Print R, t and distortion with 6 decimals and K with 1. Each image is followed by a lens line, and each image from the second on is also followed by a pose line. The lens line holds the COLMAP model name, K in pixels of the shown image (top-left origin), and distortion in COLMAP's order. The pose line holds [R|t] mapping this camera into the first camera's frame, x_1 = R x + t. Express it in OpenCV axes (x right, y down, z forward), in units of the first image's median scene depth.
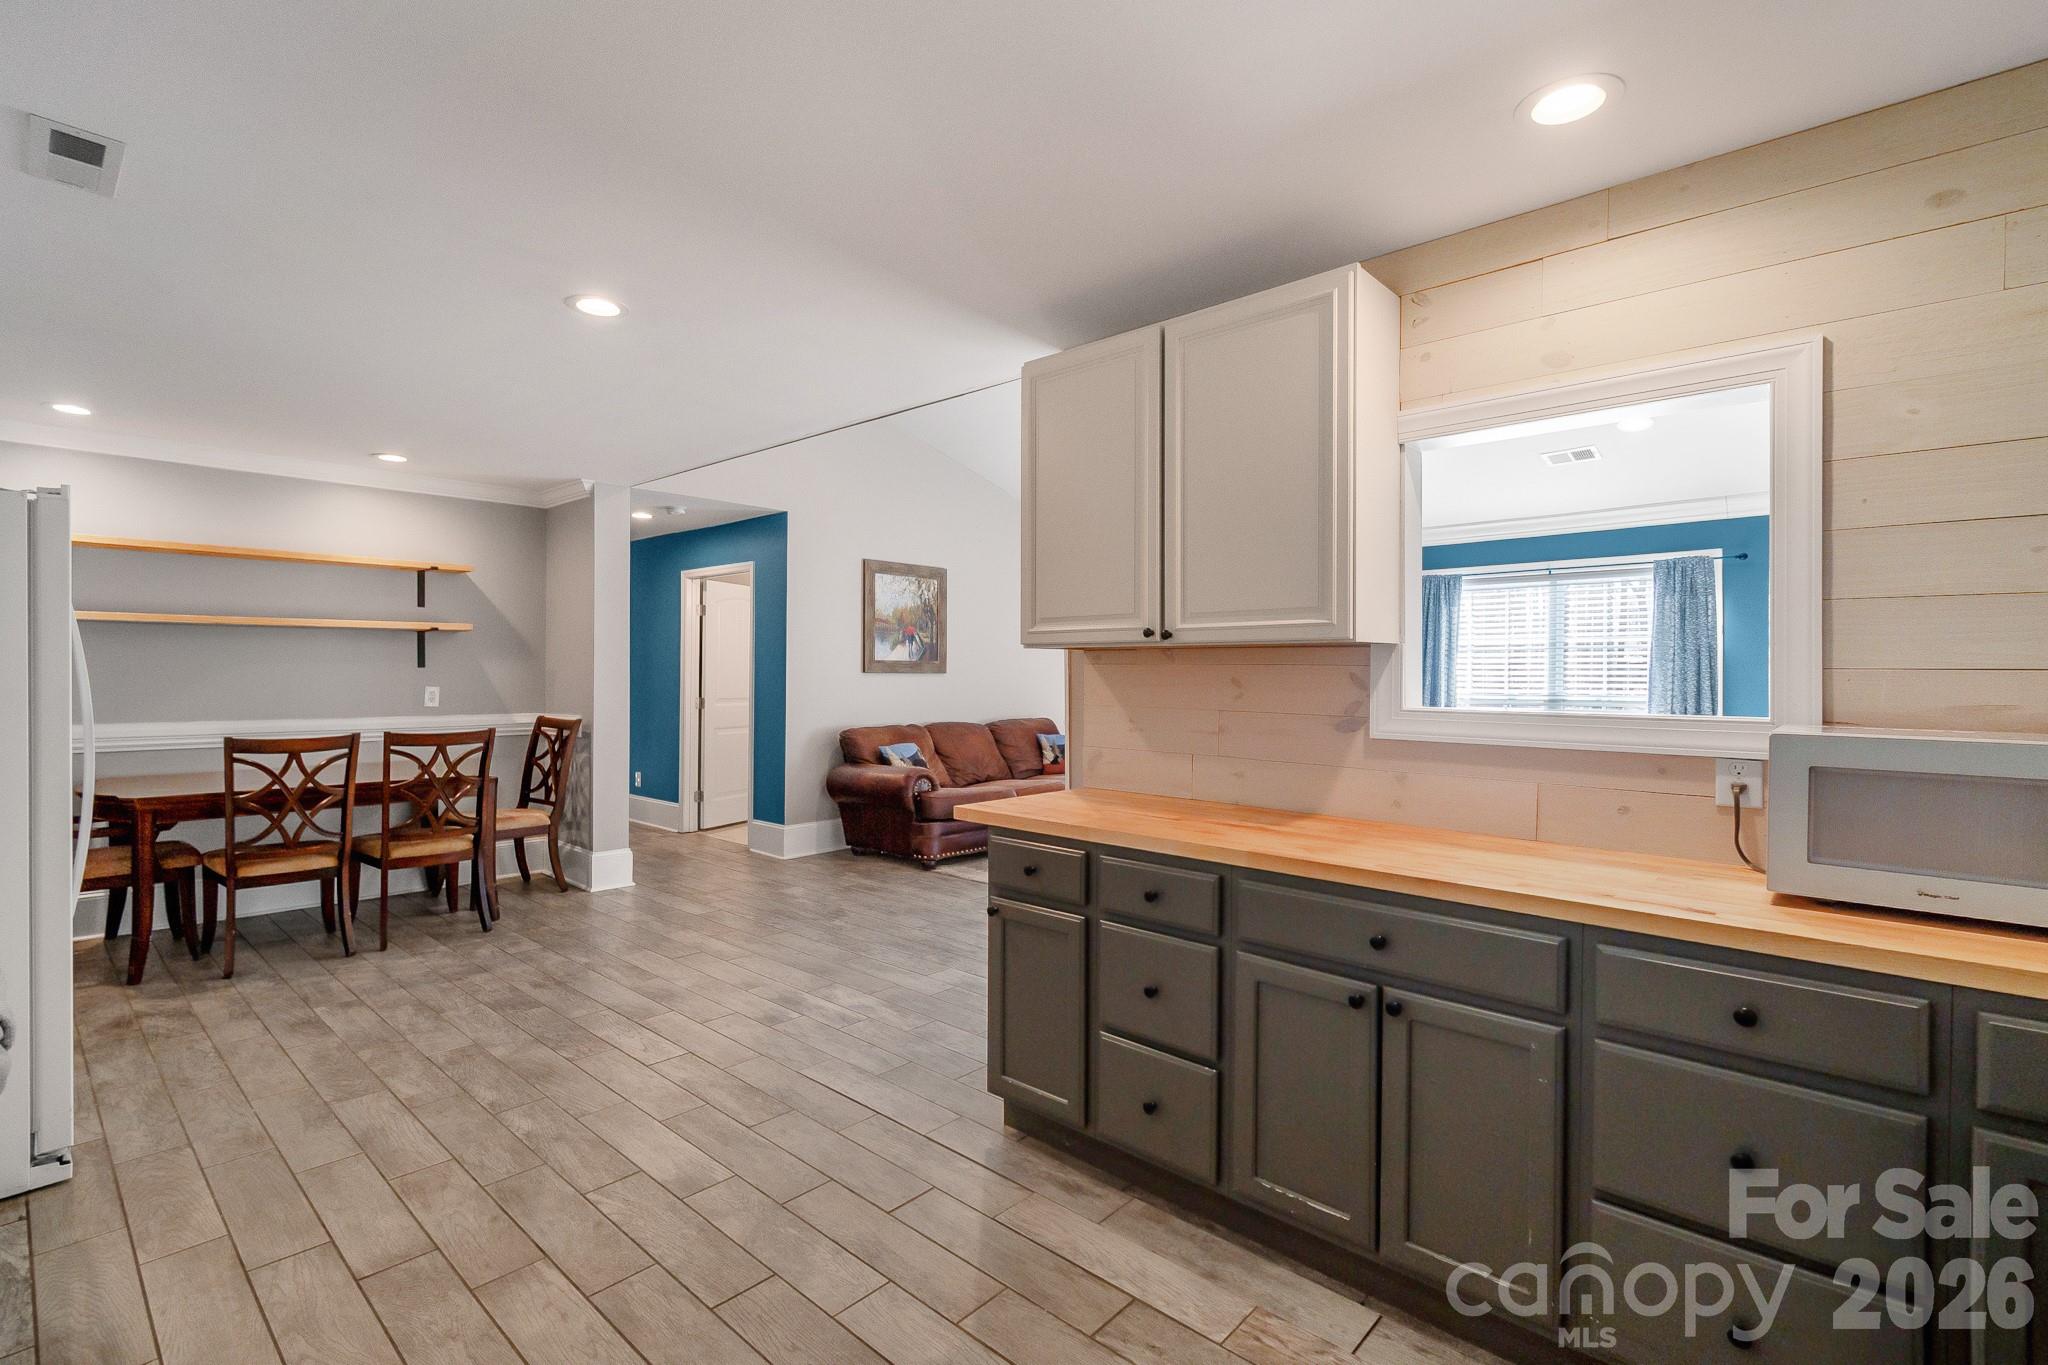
lens RADIAL K [[924.7, 0, 986.9], [0, 924.7, 678.0], [0, 0, 1]] dist [0.003183, -0.000217]
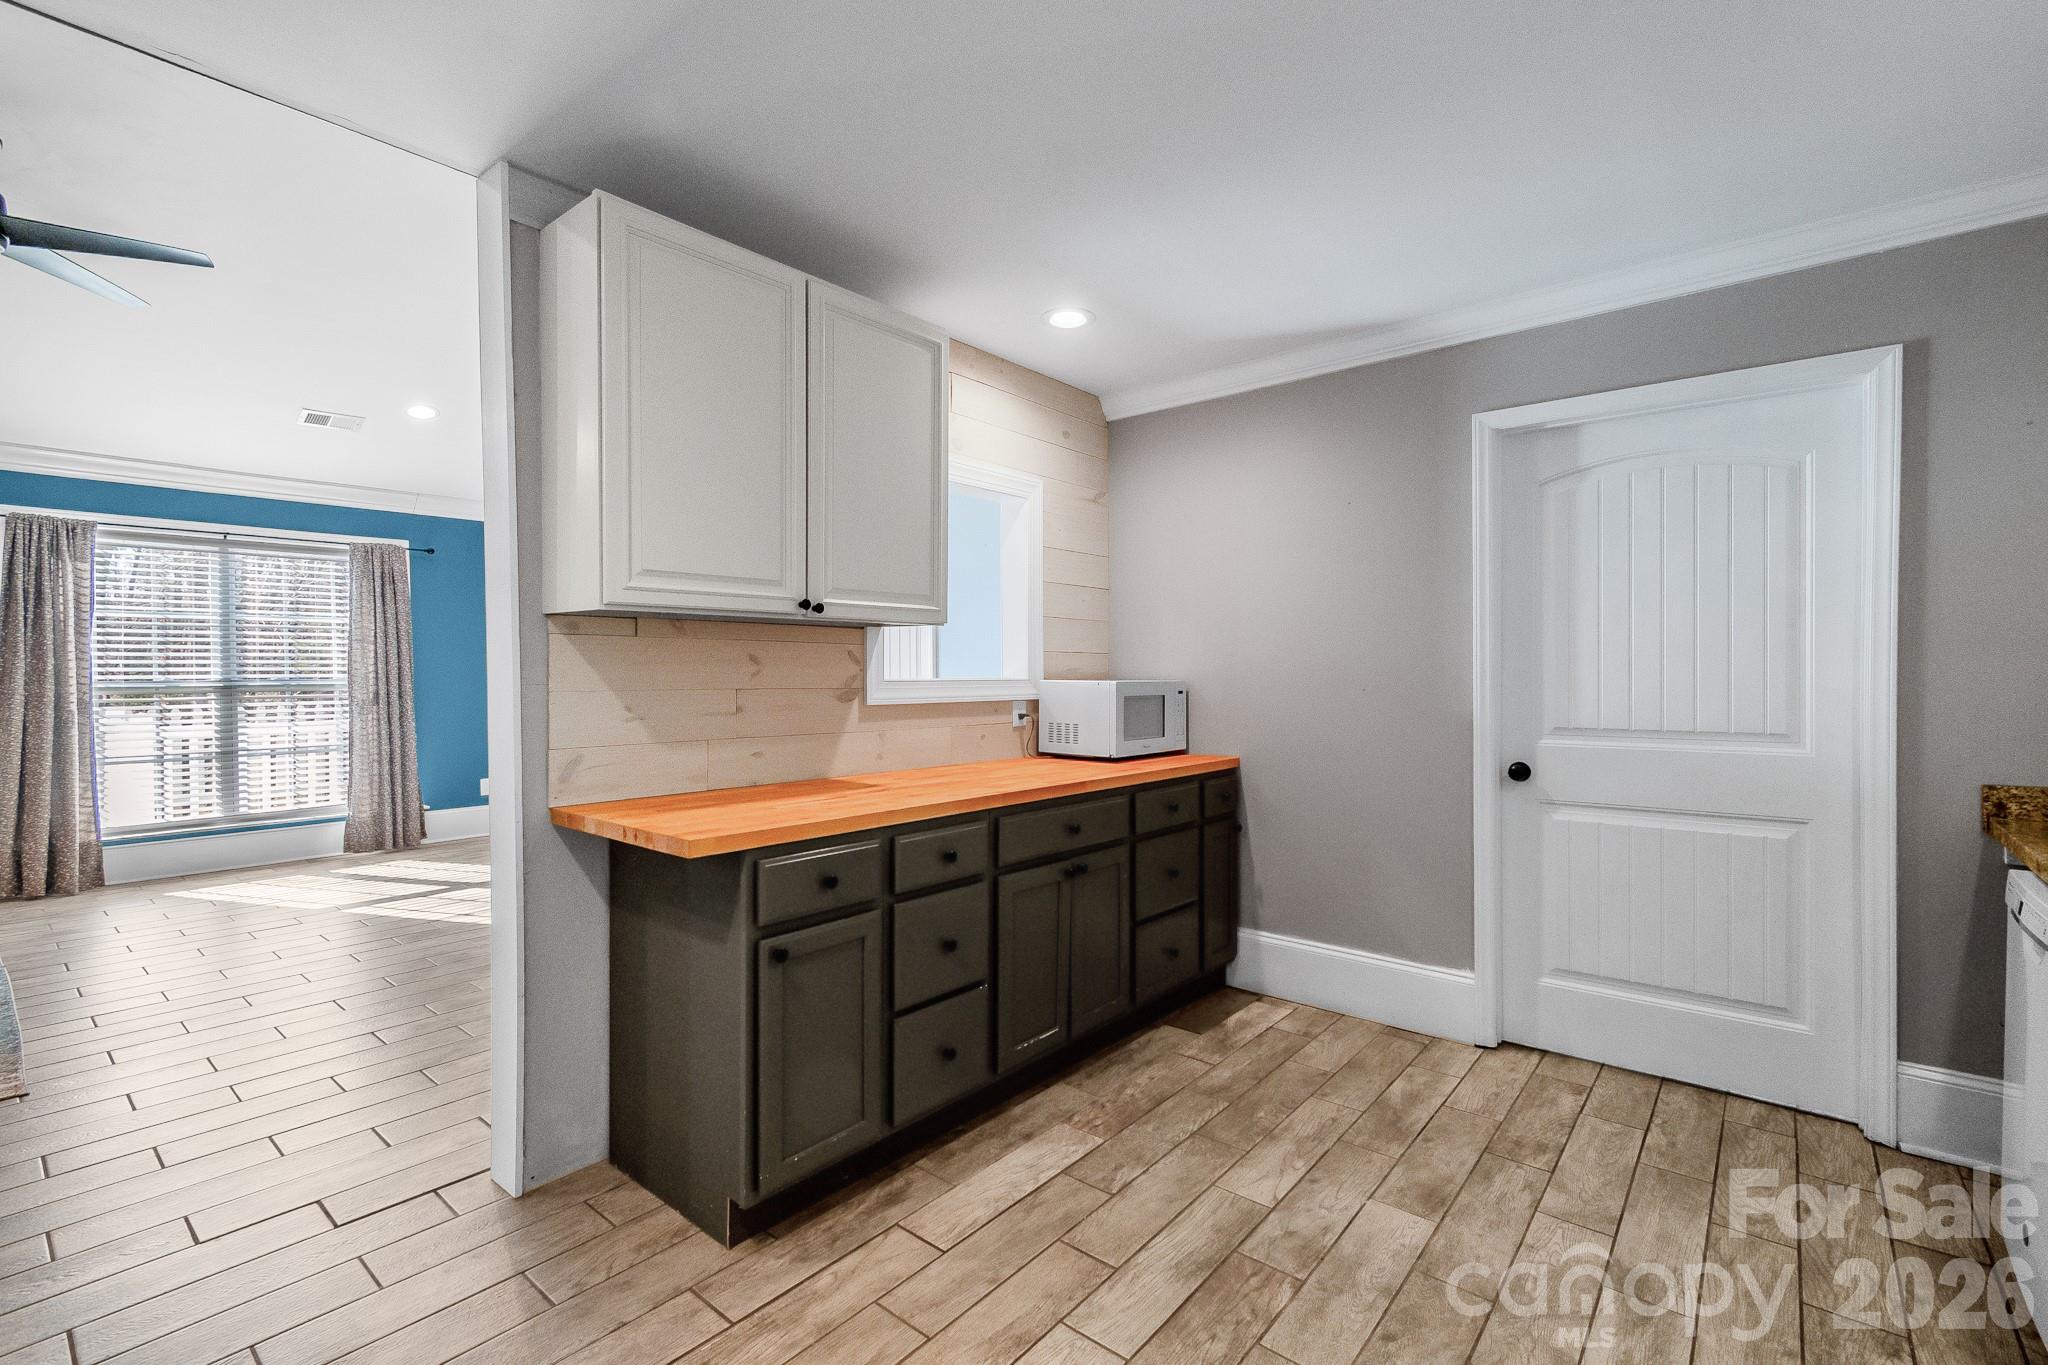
lens RADIAL K [[924.7, 0, 1012.1], [0, 924.7, 676.6], [0, 0, 1]] dist [0.003183, -0.000217]
pose [[-0.054772, -0.015145, 0.998384, -0.630550], [0.003246, 0.999877, 0.015346, 0.008091], [-0.998494, 0.004081, -0.054716, 0.698356]]
